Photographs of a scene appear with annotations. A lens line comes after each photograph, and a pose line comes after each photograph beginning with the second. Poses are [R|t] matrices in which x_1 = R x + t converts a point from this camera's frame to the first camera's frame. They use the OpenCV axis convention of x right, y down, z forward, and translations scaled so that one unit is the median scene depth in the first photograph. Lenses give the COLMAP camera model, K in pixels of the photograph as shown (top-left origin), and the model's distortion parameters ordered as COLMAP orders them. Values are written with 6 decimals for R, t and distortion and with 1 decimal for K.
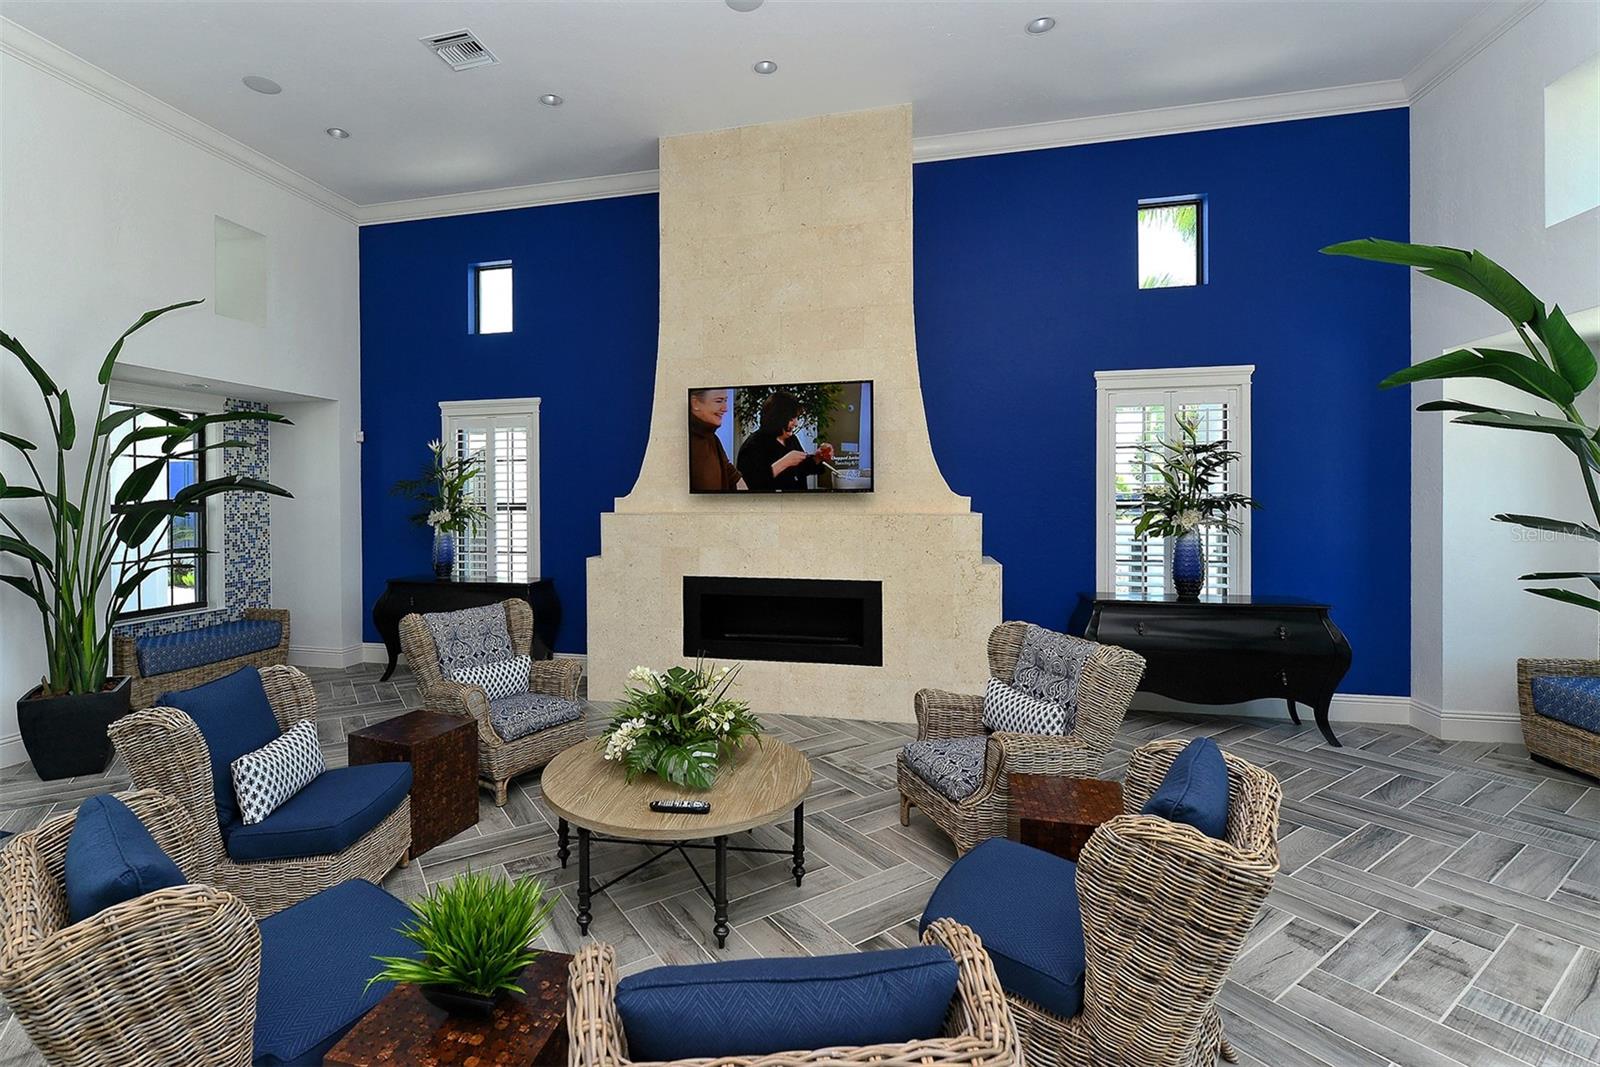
lens RADIAL K [[699.9, 0, 763.8], [0, 699.9, 509.9], [0, 0, 1]] dist [-0.003395, -0.001119]
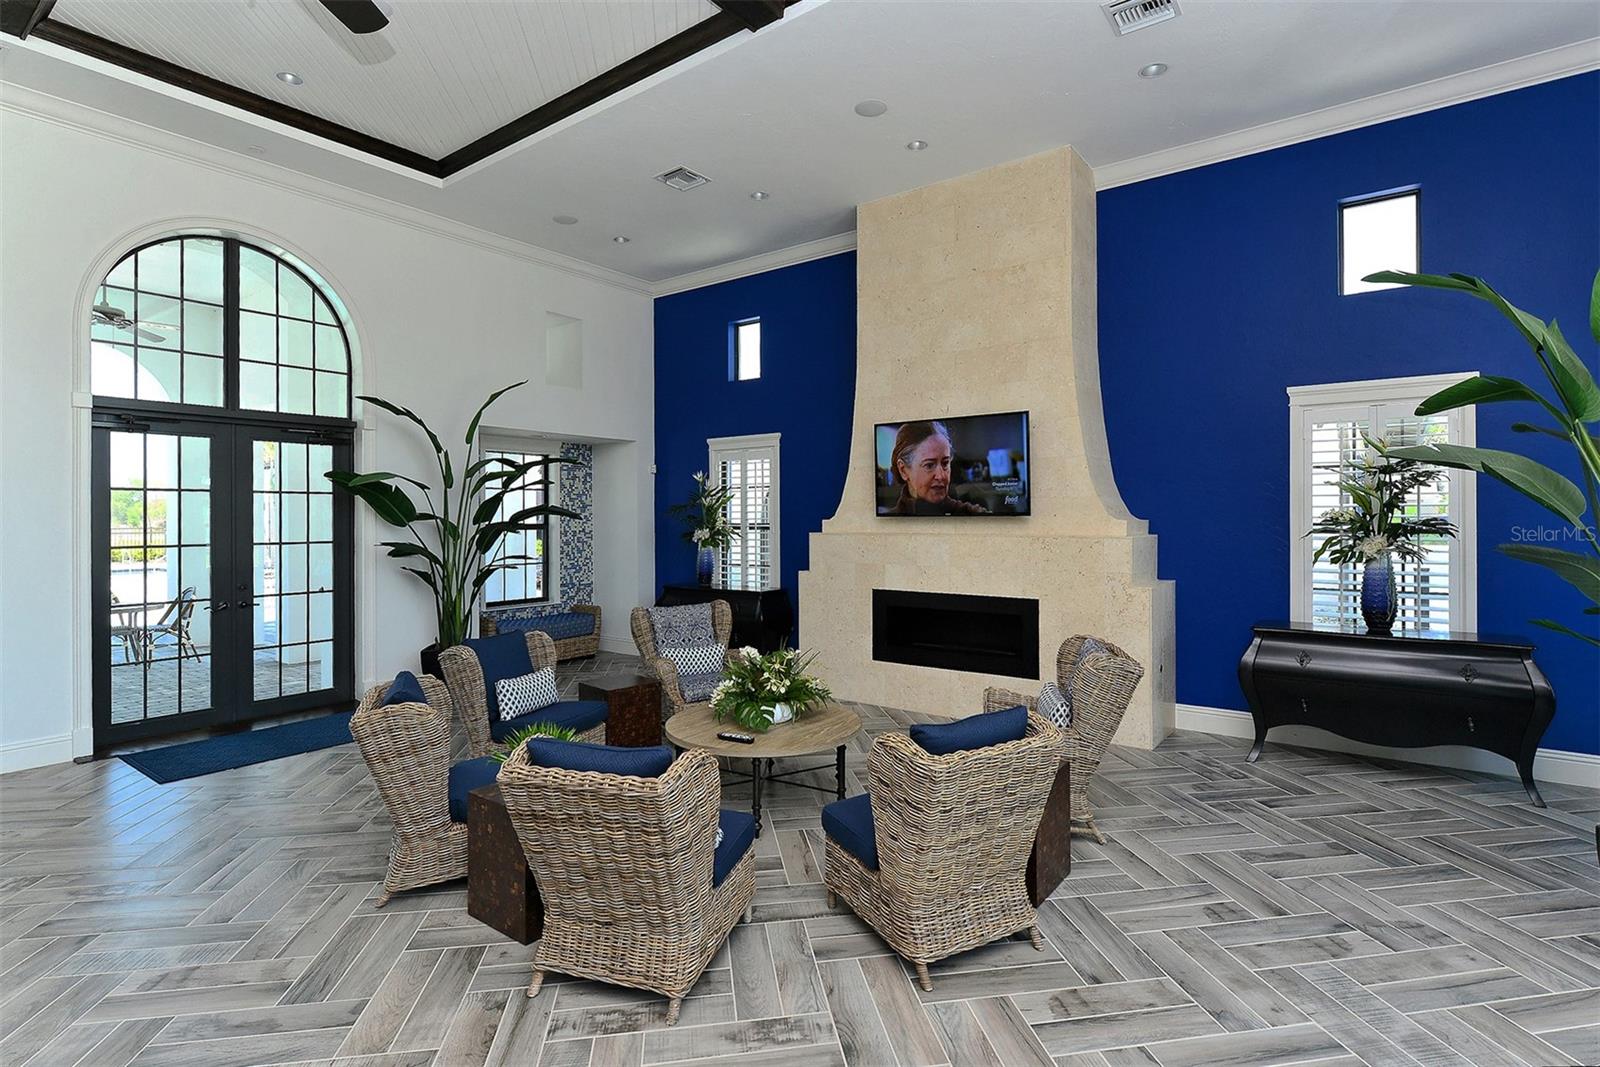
lens RADIAL K [[705.9, 0, 801.6], [0, 705.9, 526.3], [0, 0, 1]] dist [-0.003115, -0.000313]
pose [[0.933322, 0.005085, -0.359004, 0.204430], [-0.006493, 0.999975, -0.002716, -0.003637], [0.358982, 0.004865, 0.933332, -0.120606]]
